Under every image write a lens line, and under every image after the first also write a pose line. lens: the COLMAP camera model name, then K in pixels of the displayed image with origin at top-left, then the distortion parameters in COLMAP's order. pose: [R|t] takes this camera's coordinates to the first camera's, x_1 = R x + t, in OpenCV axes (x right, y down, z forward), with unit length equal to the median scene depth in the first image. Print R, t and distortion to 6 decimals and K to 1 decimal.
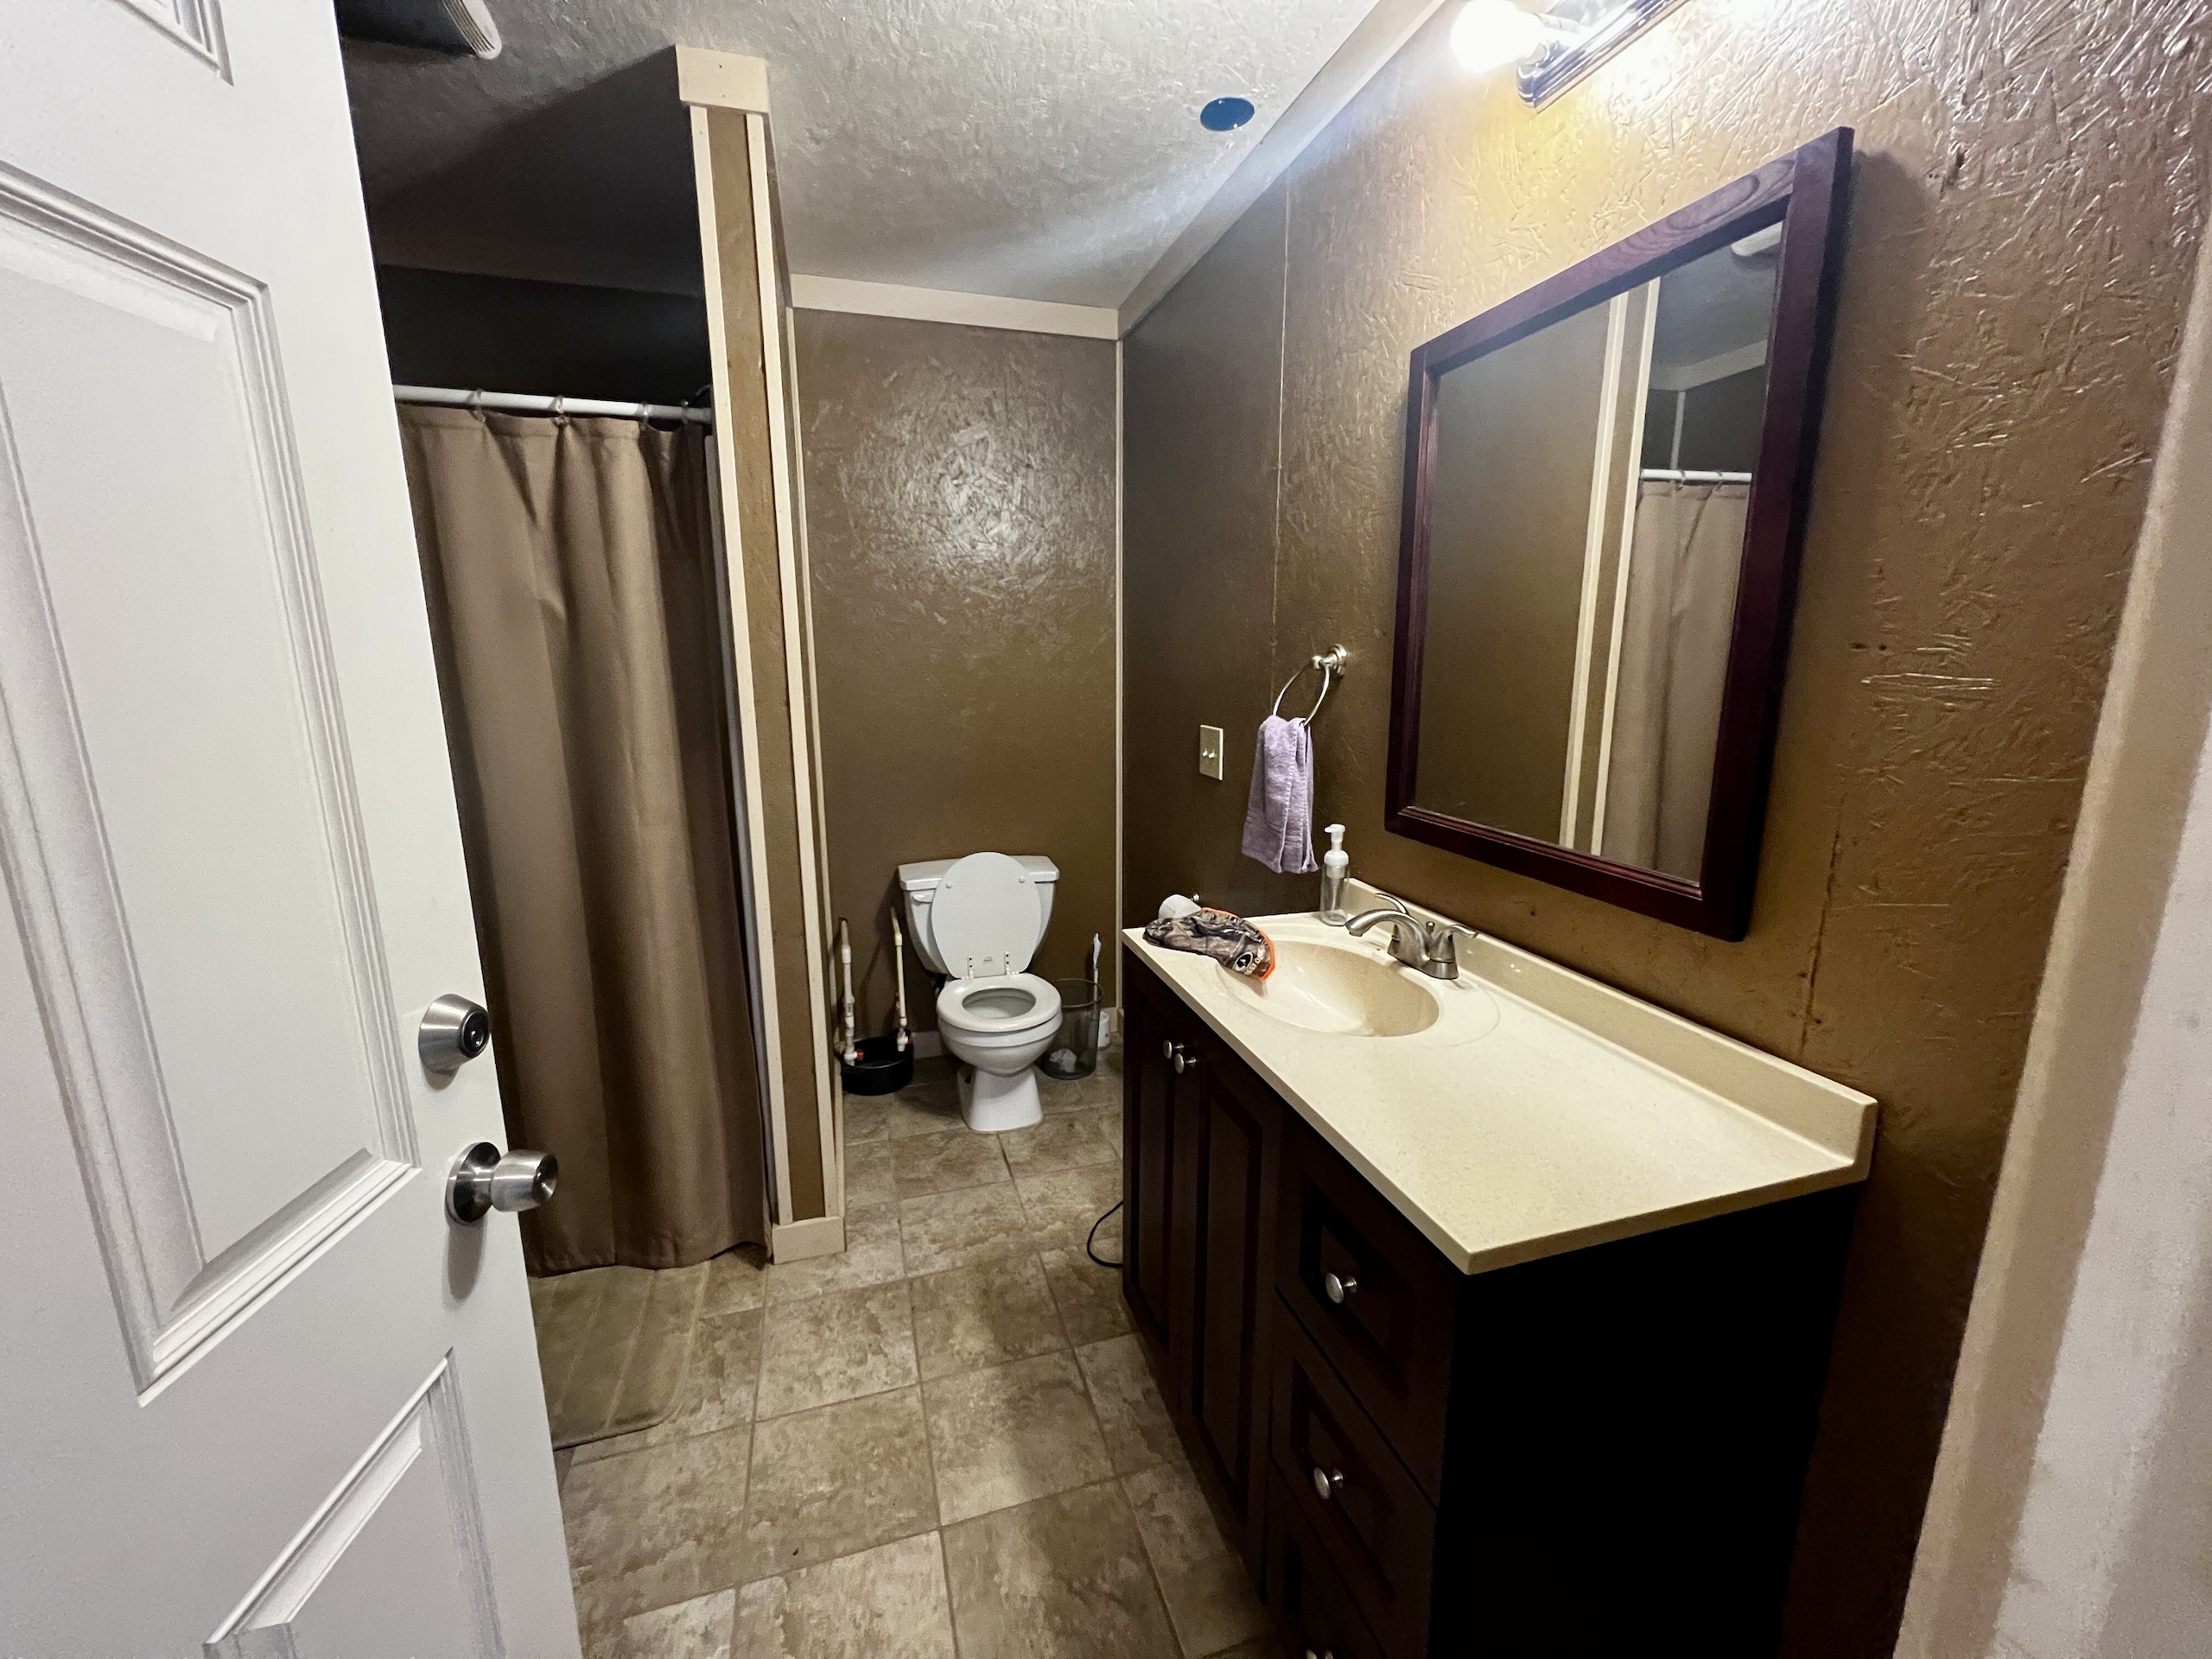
lens RADIAL K [[883.1, 0, 1105.5], [0, 883.1, 829.0], [0, 0, 1]] dist [-0.000271, 0.000375]
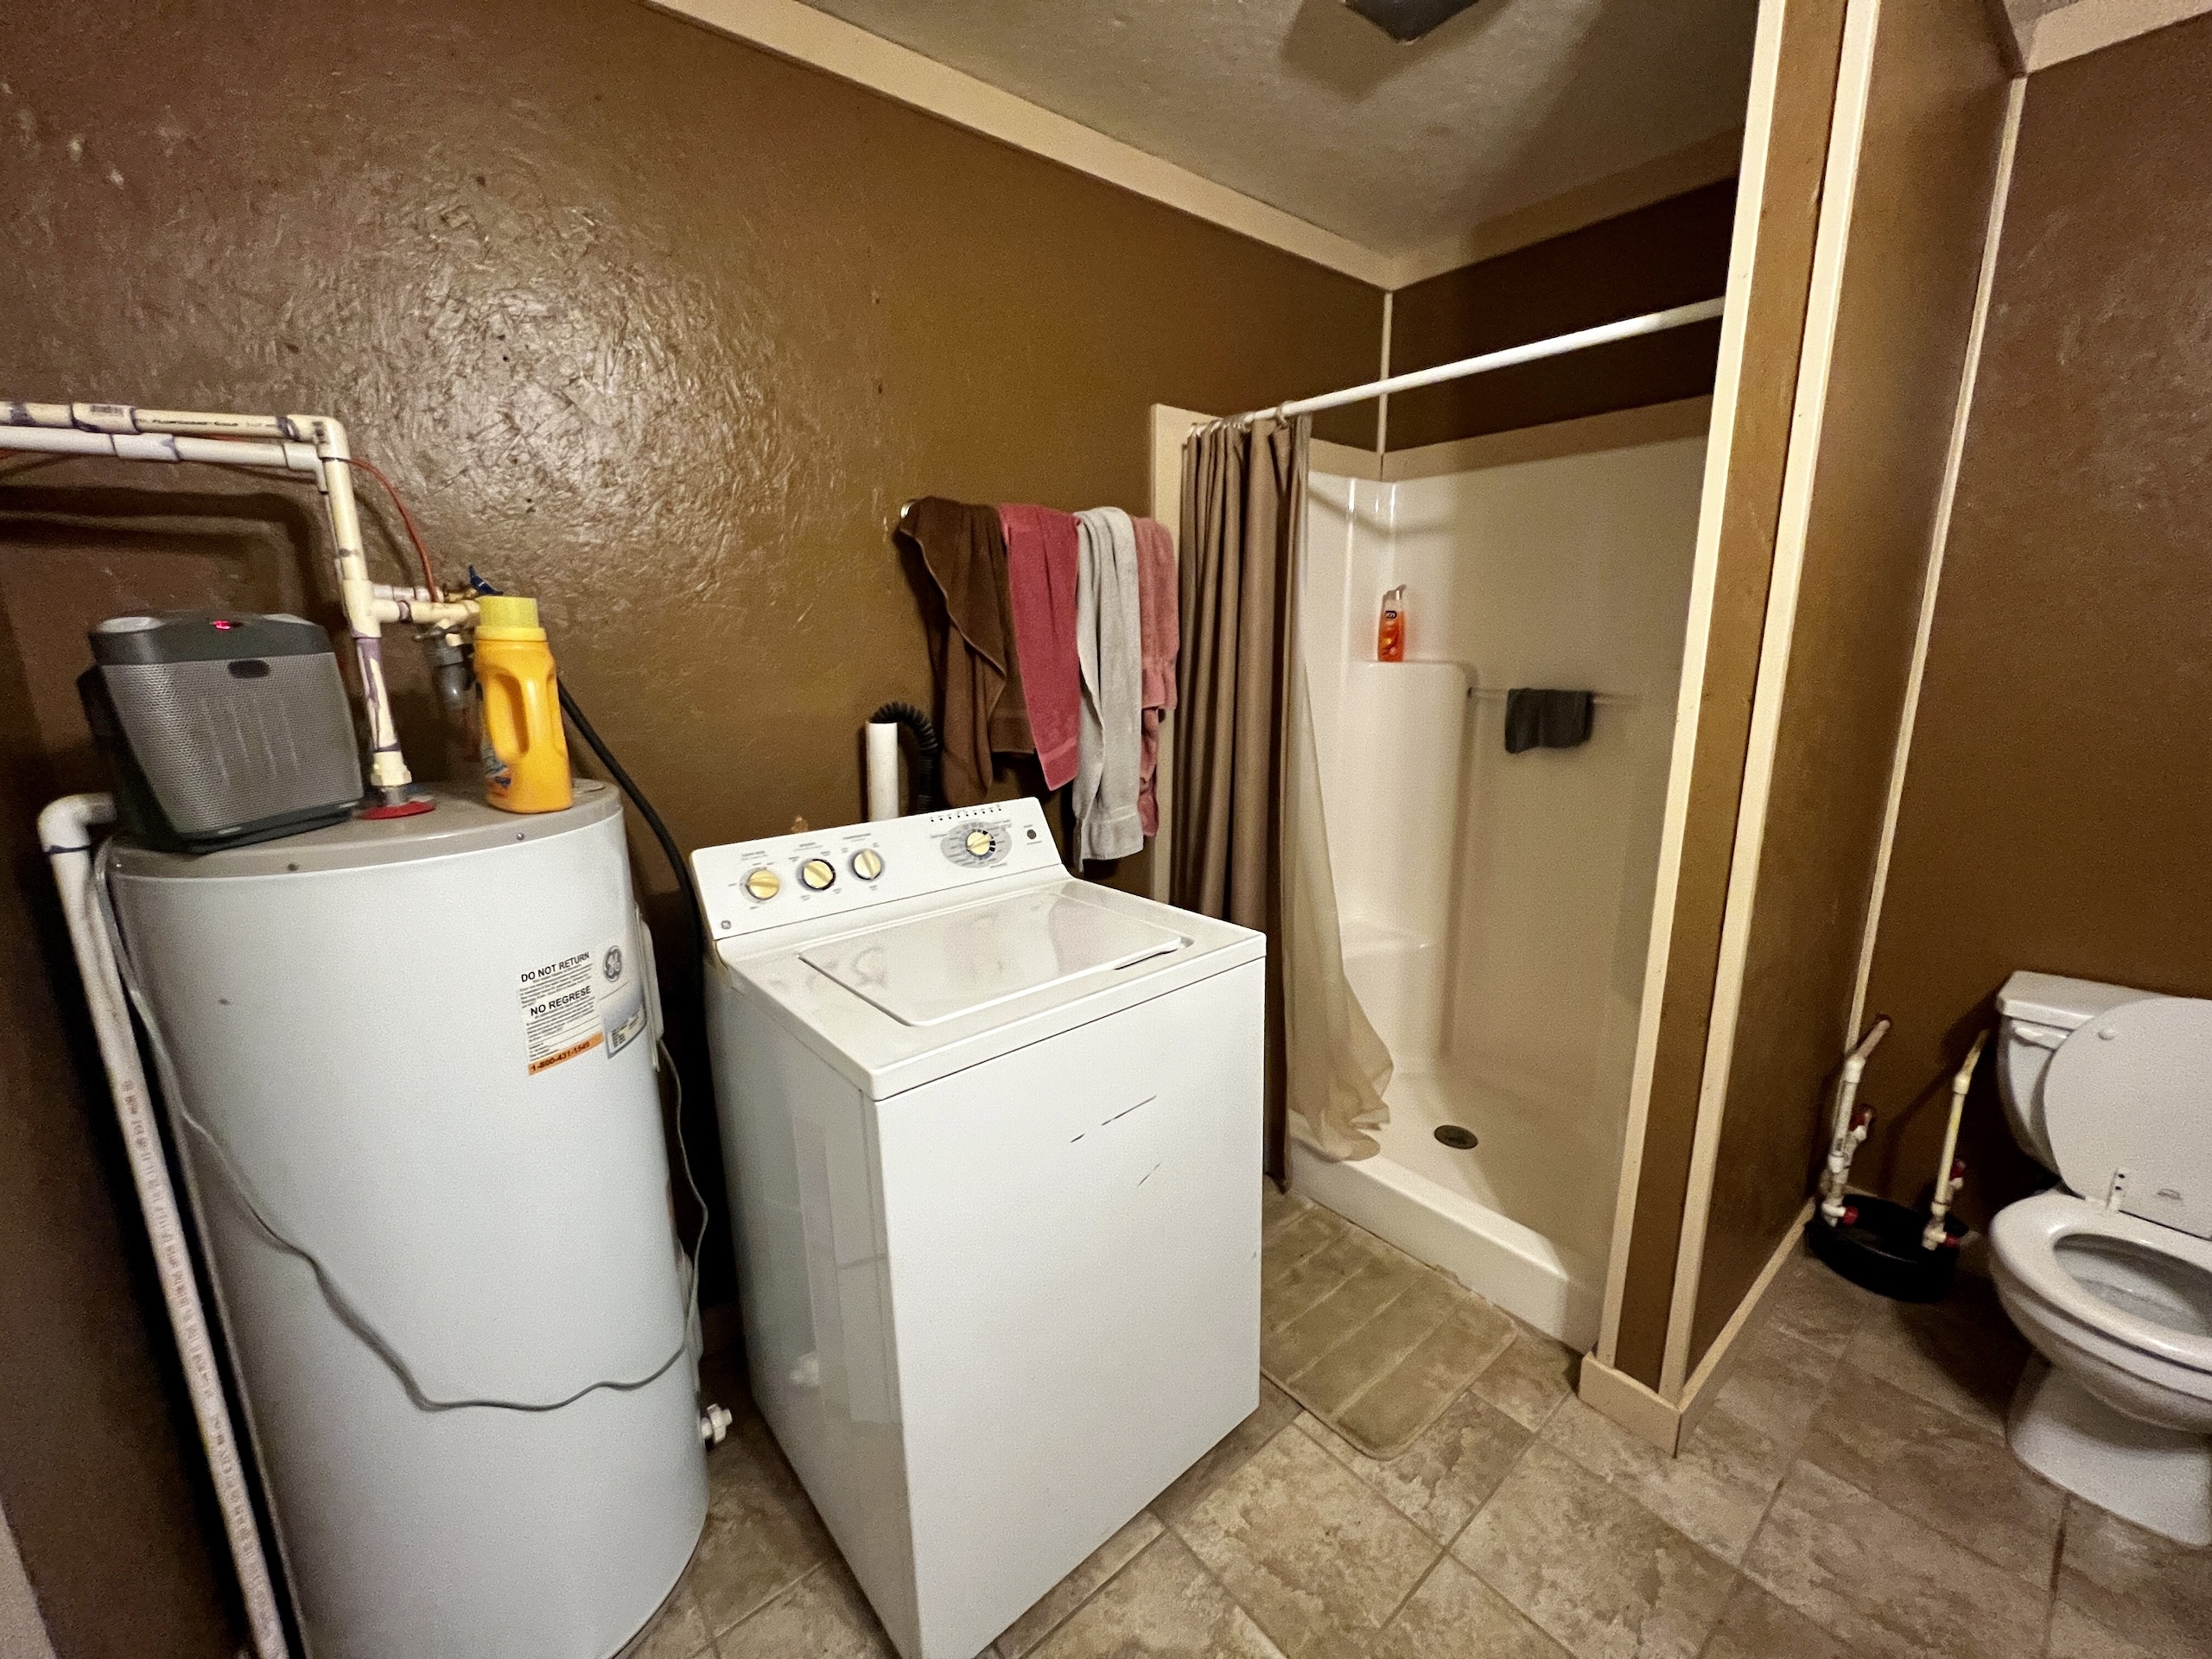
lens RADIAL K [[883.1, 0, 1105.8], [0, 883.1, 824.5], [0, 0, 1]] dist [-0.000271, 0.000375]
pose [[0.384593, 0.193067, -0.902670, 0.071623], [-0.168669, 0.976118, 0.136914, -0.044036], [0.907546, 0.099596, 0.407972, 0.207894]]
